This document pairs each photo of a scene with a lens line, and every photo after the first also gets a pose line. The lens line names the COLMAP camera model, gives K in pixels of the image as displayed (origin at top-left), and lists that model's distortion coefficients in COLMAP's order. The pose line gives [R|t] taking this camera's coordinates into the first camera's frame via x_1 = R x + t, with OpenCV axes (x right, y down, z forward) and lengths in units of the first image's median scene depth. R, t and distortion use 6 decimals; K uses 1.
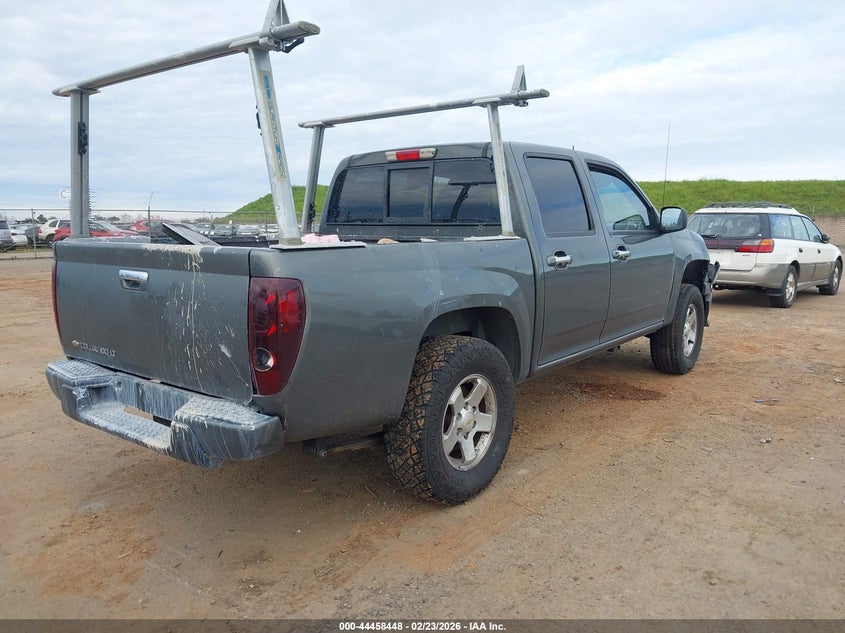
lens RADIAL K [[638.0, 0, 422.5], [0, 638.0, 316.5], [0, 0, 1]] dist [0.004024, 0.002789]
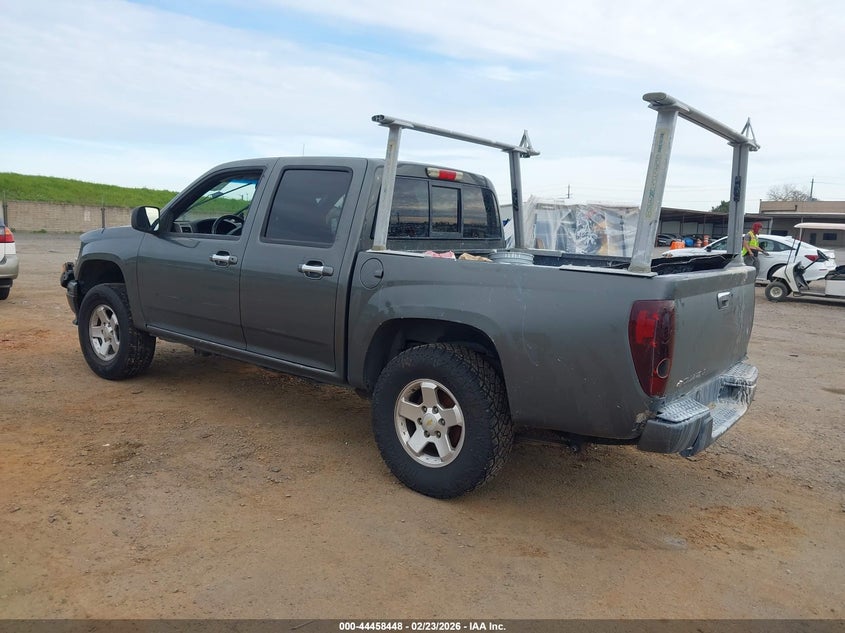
lens RADIAL K [[648.4, 0, 422.5], [0, 648.4, 316.5], [0, 0, 1]] dist [-0.000675, 0.000435]
pose [[0.020658, -0.140033, 0.989931, -1.205720], [0.106866, 0.984779, 0.137074, -0.181830], [-0.994059, 0.102959, 0.035308, 1.086680]]
